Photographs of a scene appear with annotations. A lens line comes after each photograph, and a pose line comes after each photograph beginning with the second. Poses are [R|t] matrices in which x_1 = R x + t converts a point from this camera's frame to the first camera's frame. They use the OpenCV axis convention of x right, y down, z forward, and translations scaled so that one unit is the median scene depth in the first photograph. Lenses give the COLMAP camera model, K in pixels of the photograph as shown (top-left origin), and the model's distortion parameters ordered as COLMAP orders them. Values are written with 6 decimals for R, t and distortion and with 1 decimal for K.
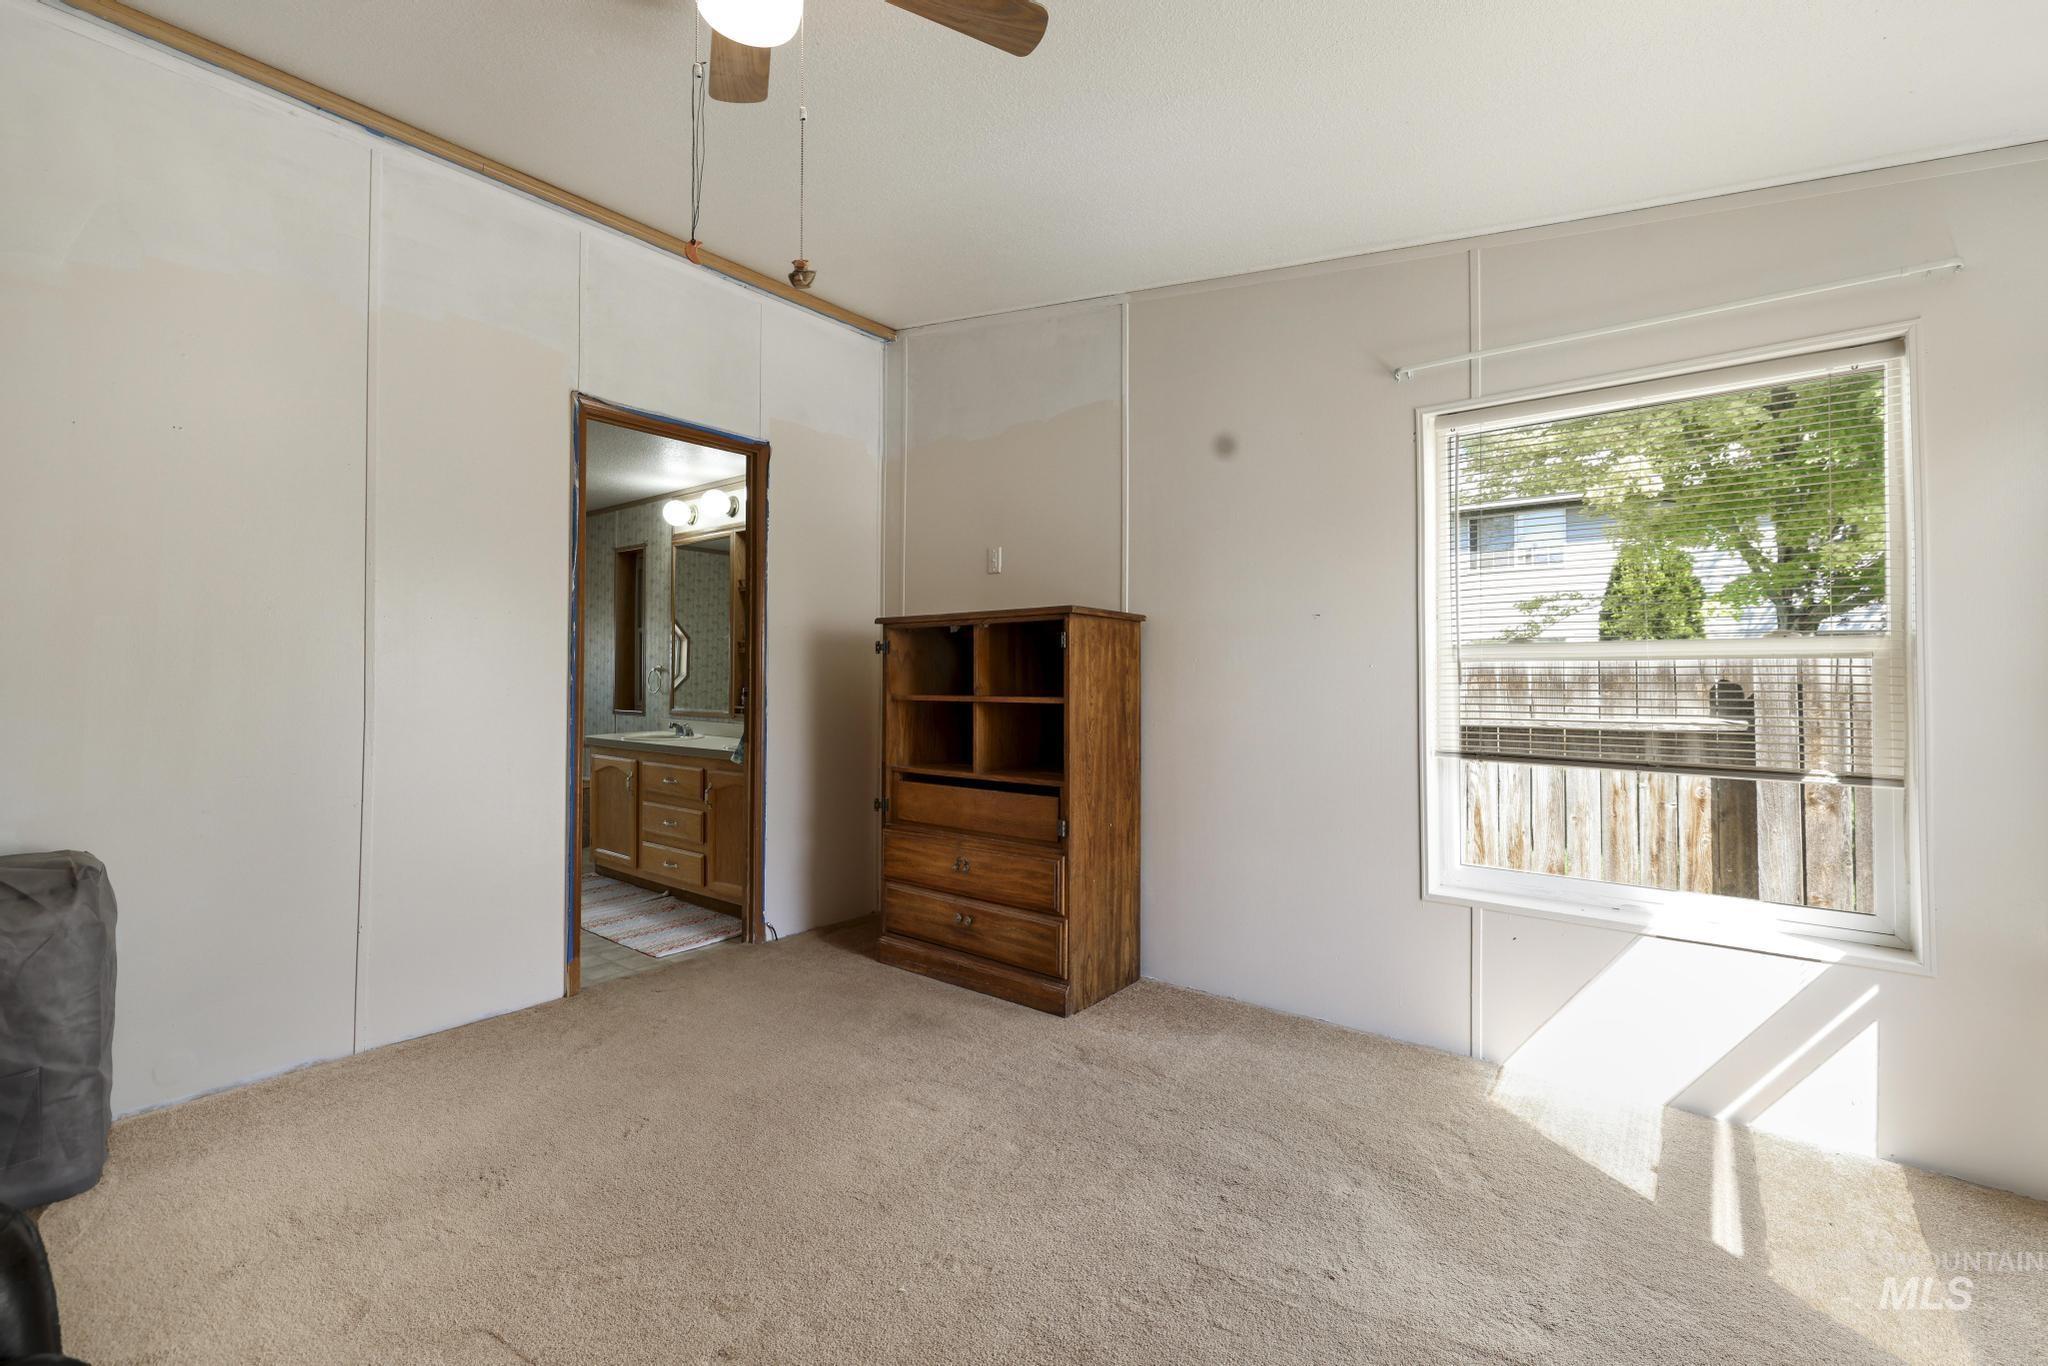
lens RADIAL K [[879.9, 0, 1019.7], [0, 879.9, 678.9], [0, 0, 1]] dist [0.013265, 0.000115]
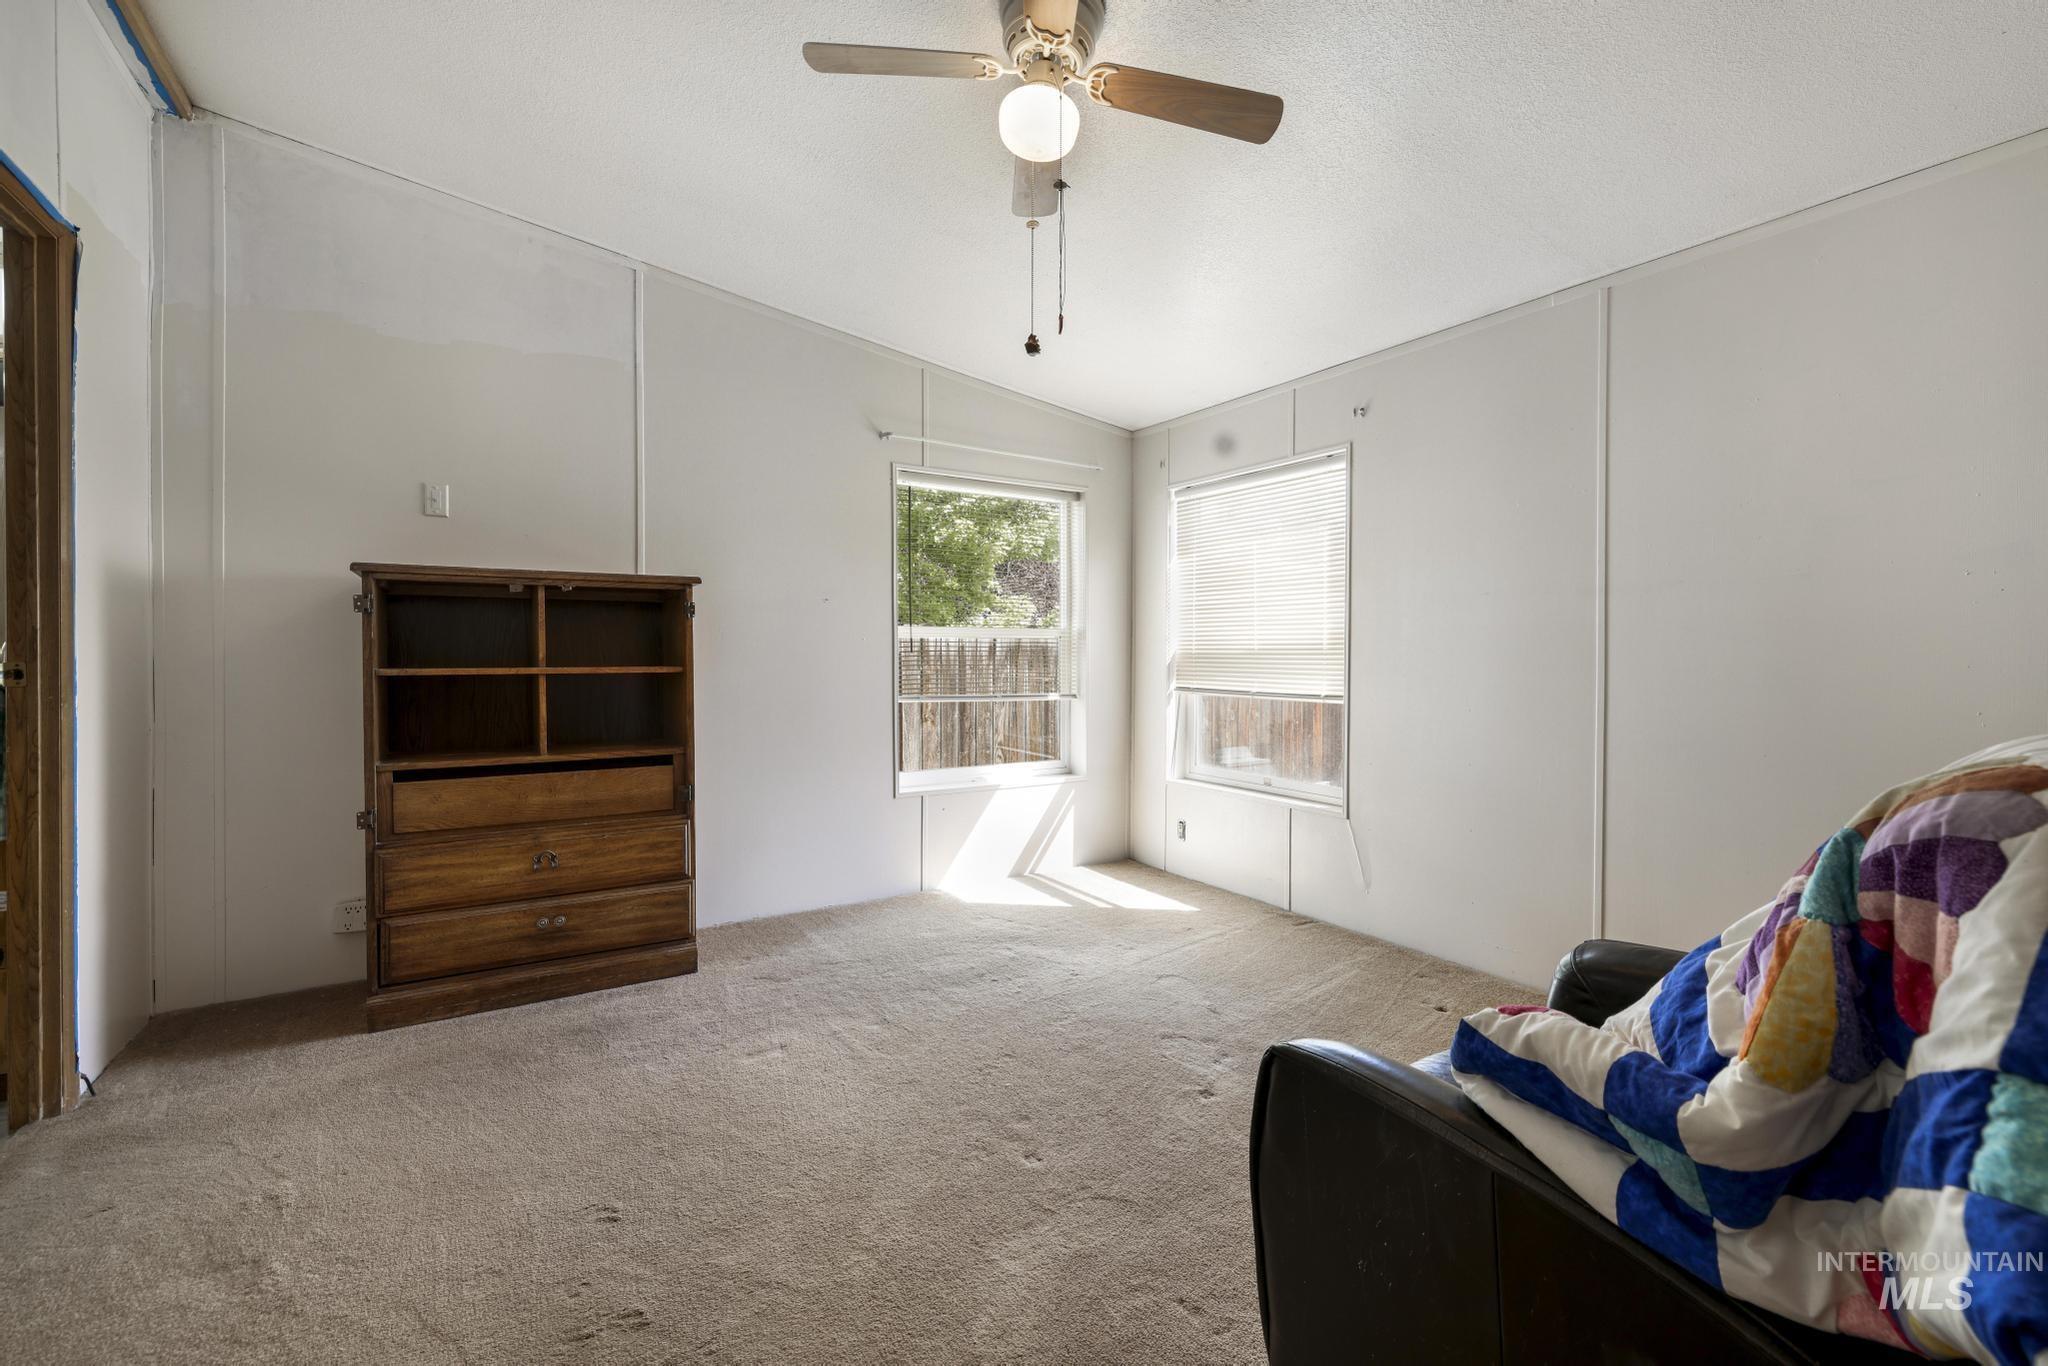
lens RADIAL K [[870.5, 0, 1022.4], [0, 870.5, 675.0], [0, 0, 1]] dist [0.049074, -0.018321]
pose [[0.342783, -0.026733, 0.939034, -0.706755], [-0.000096, 0.999594, 0.028492, 0.002112], [-0.939415, -0.009857, 0.342641, 0.254378]]
